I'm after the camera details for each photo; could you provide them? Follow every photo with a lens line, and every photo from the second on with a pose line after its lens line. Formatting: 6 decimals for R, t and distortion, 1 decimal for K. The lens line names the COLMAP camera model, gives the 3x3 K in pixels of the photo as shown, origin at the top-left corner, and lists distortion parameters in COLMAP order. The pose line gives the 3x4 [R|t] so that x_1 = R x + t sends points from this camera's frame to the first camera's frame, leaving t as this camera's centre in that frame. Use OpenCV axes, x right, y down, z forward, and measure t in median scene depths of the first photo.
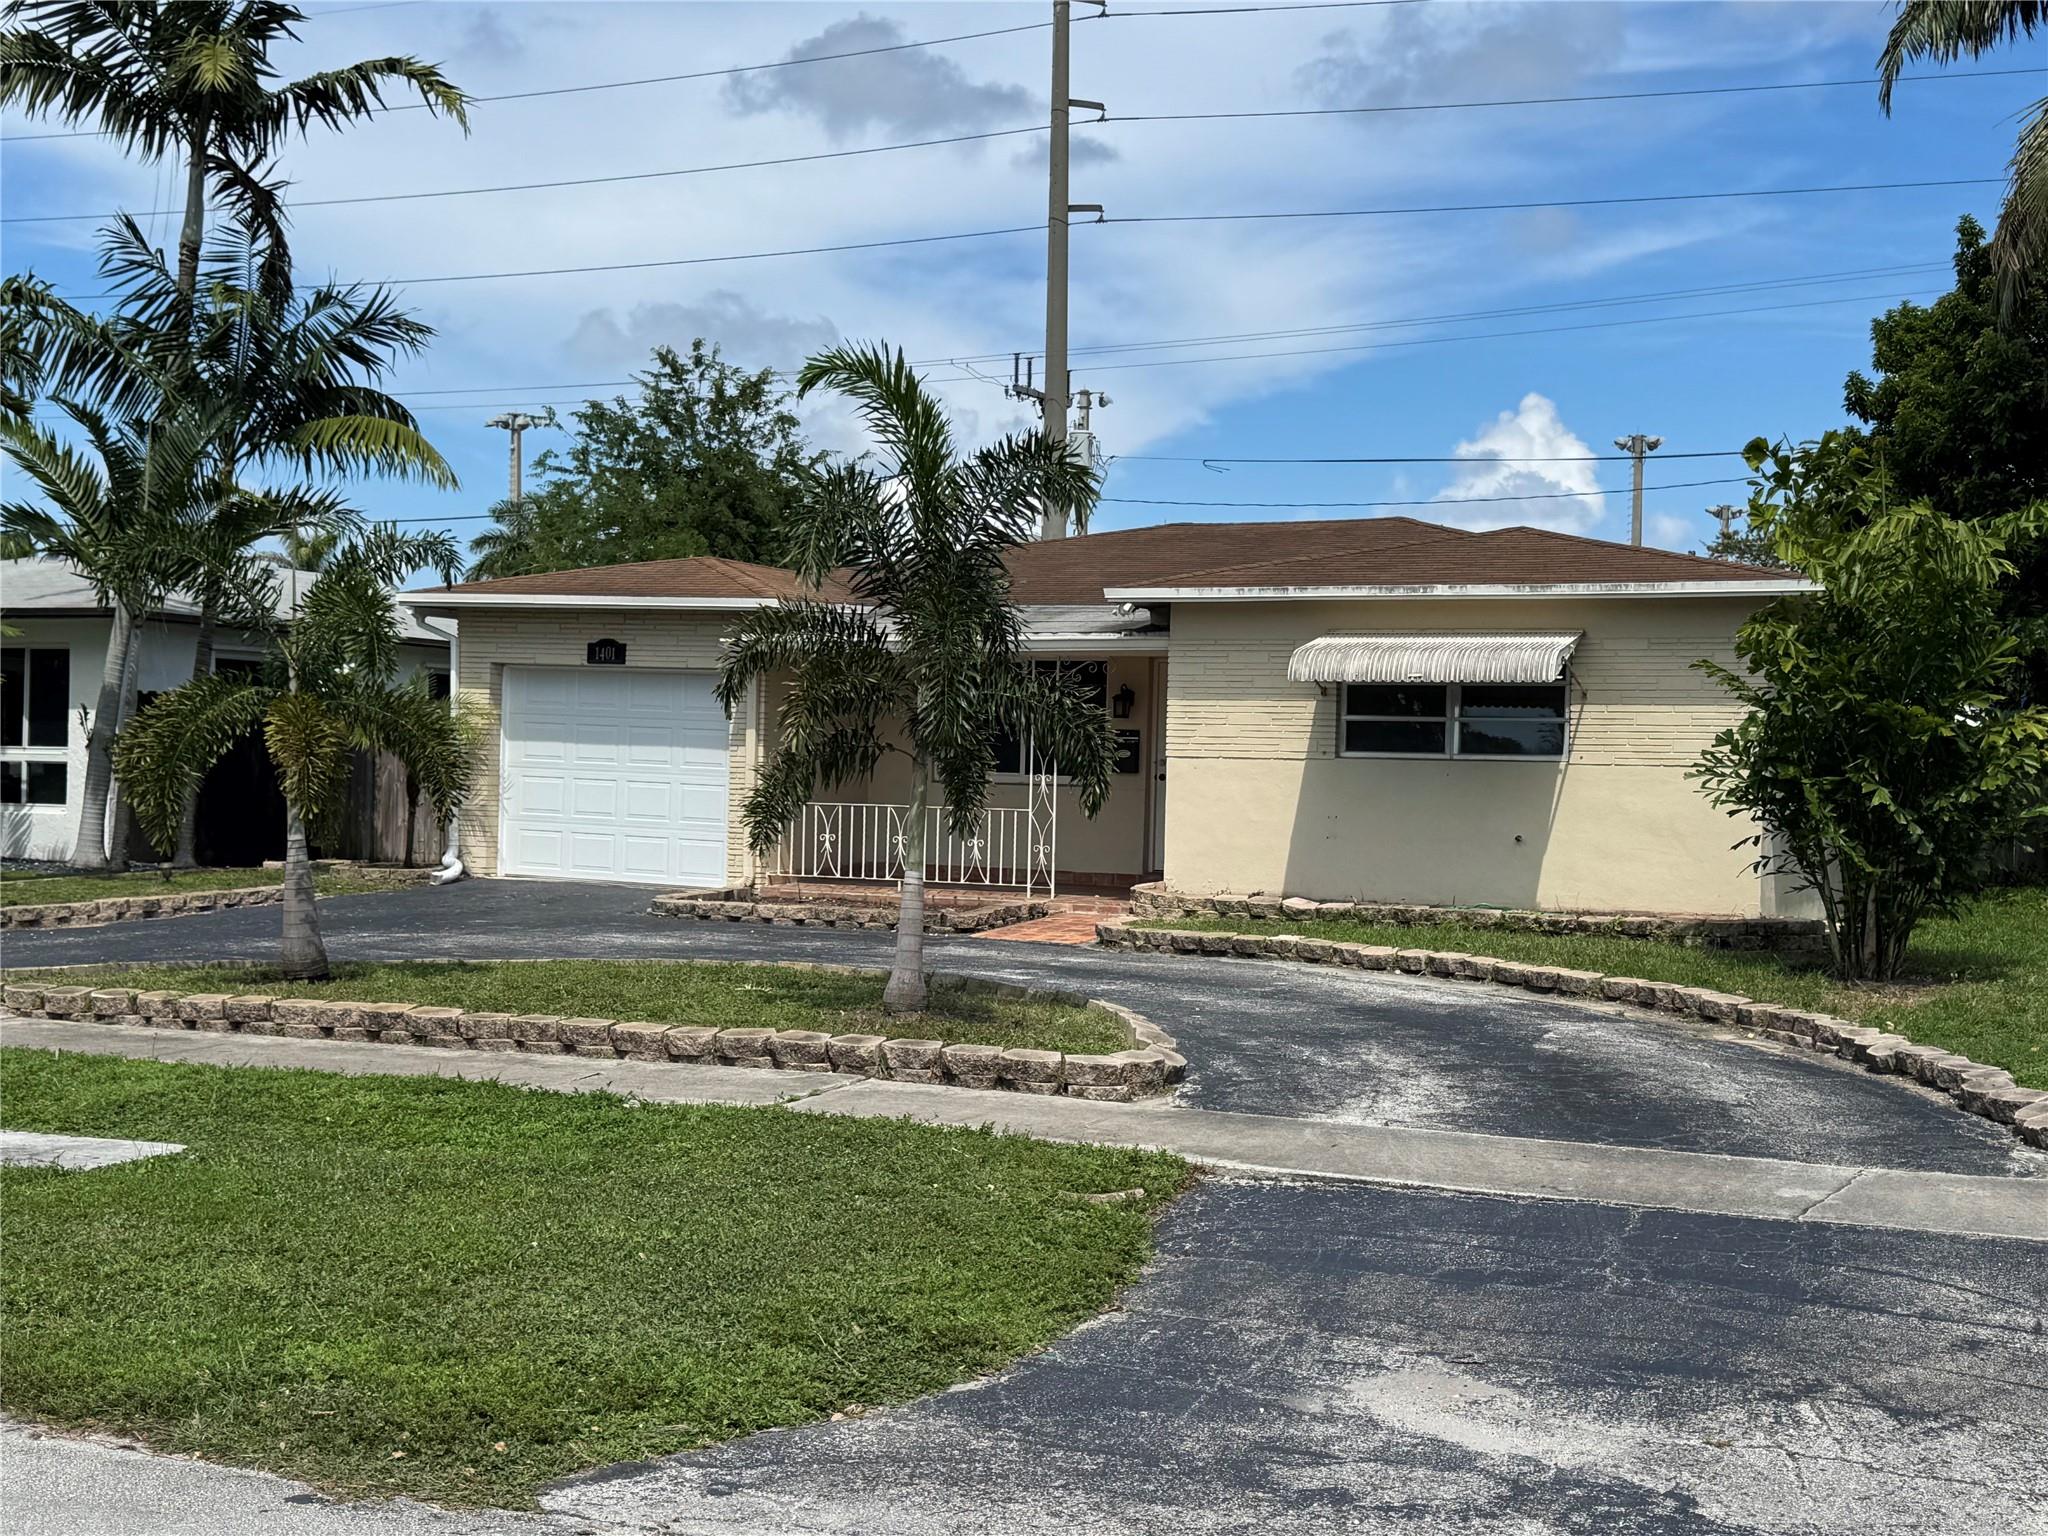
lens RADIAL K [[2473.4, 0, 1024.0], [0, 2473.4, 768.0], [0, 0, 1]] dist [0.185280, -0.345012]
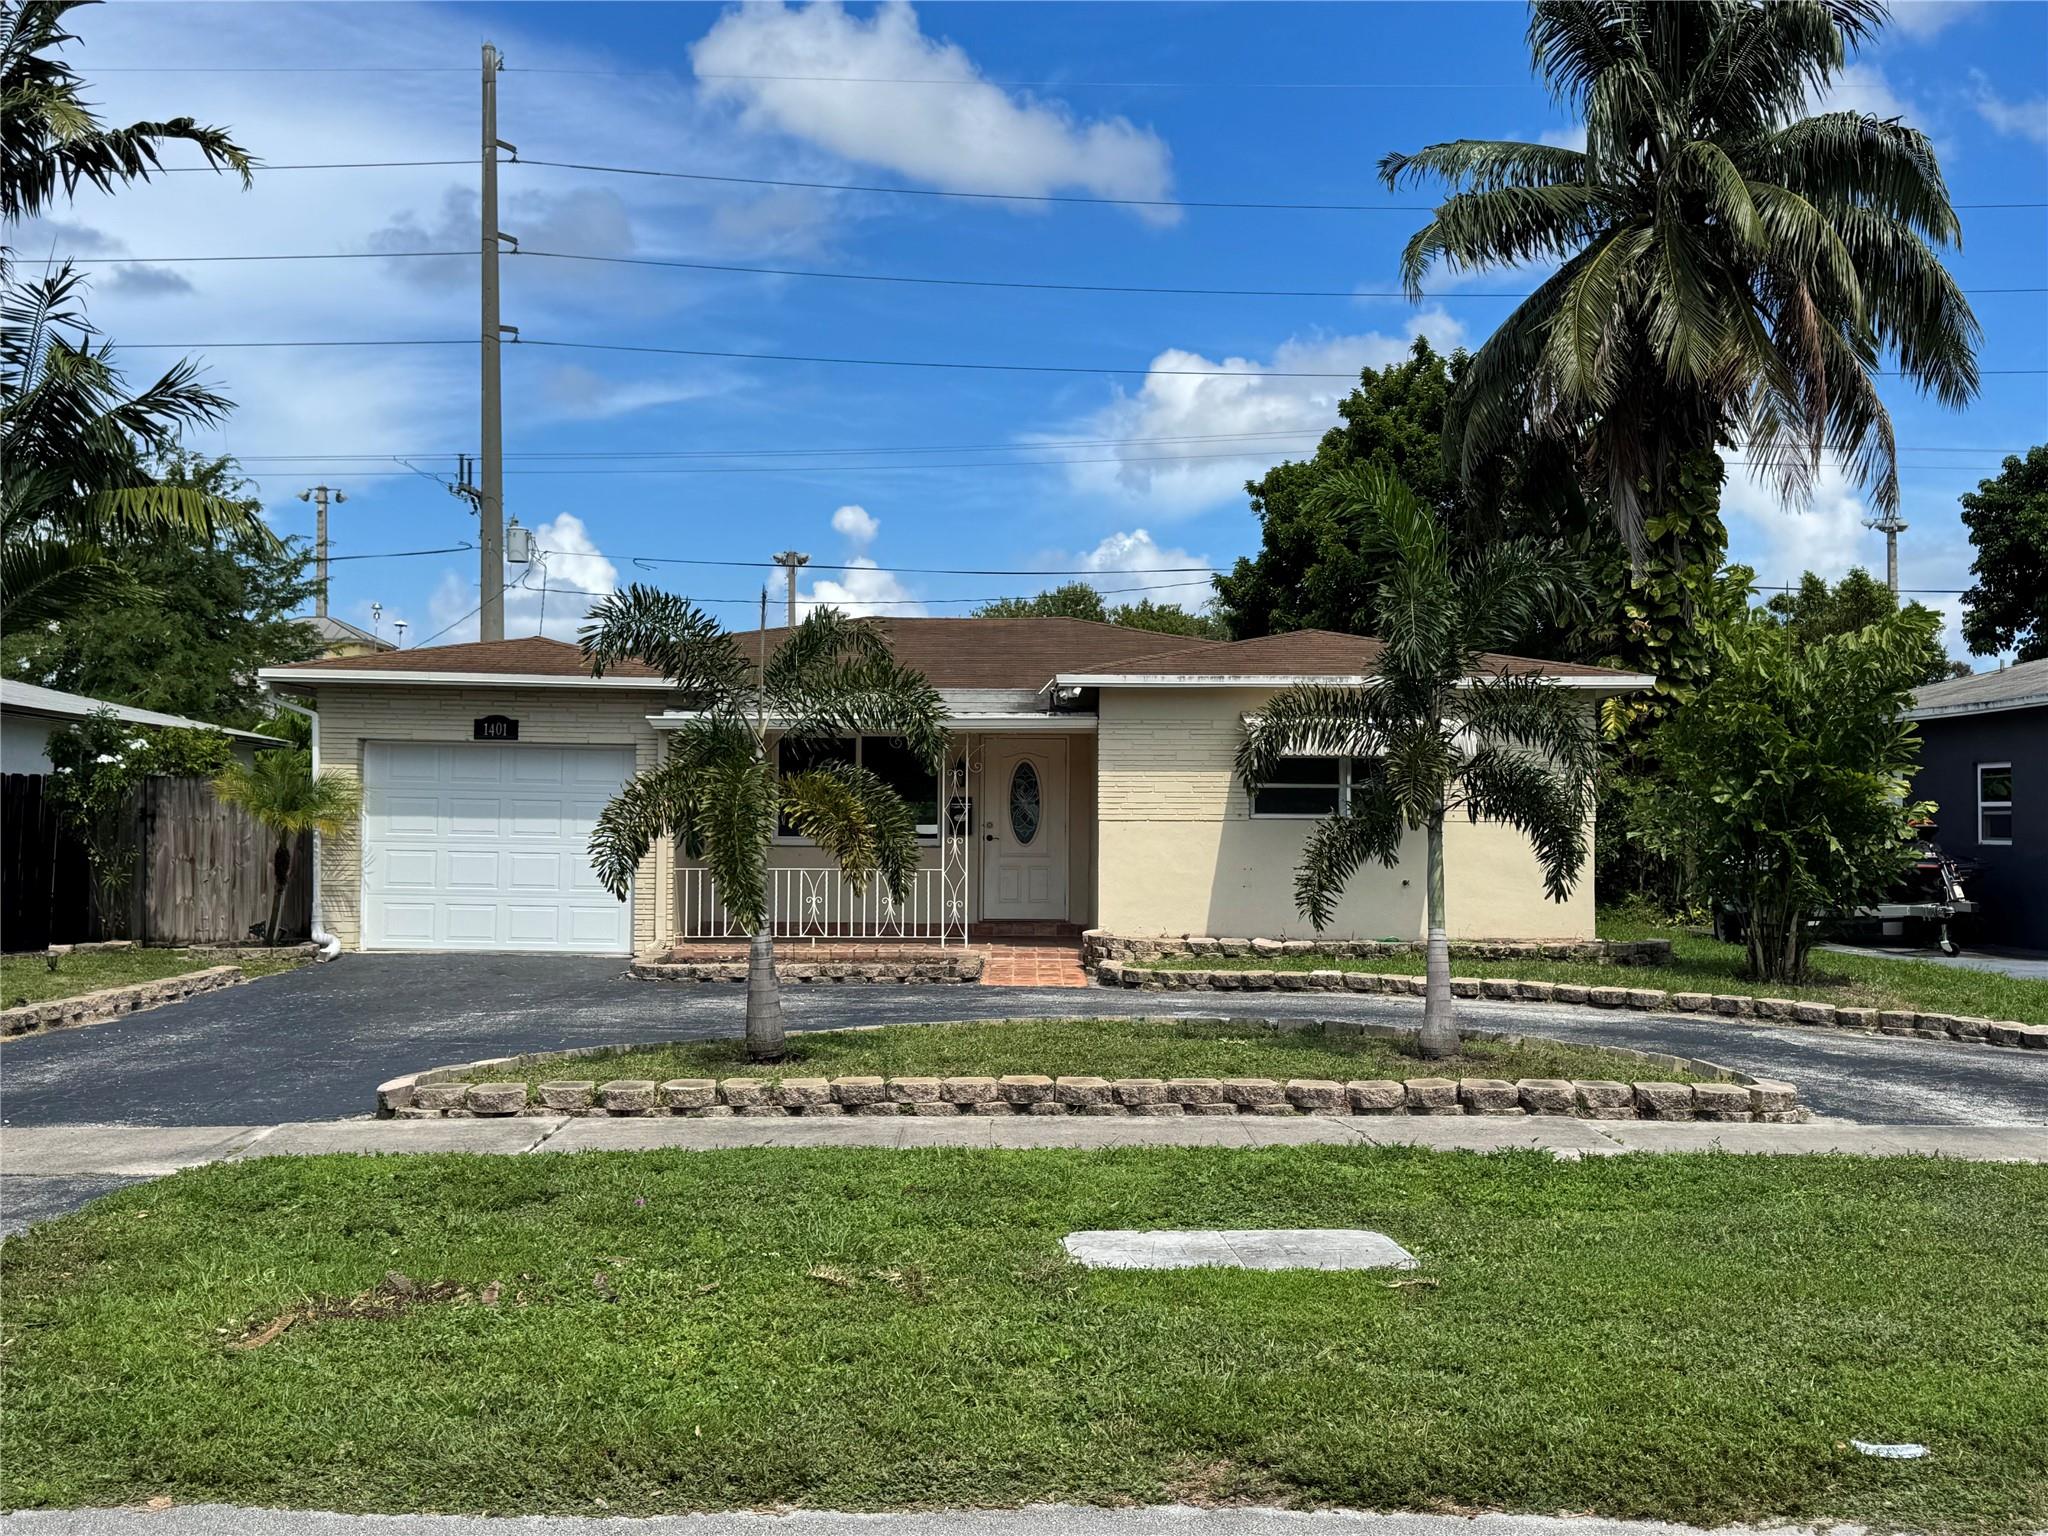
lens RADIAL K [[2053.9, 0, 1021.7], [0, 2053.9, 779.7], [0, 0, 1]] dist [0.130332, -0.018613]
pose [[0.905910, -0.007941, 0.423395, -0.383973], [0.016544, 0.999725, -0.016649, -0.008288], [-0.423146, 0.022087, 0.905792, 0.147357]]
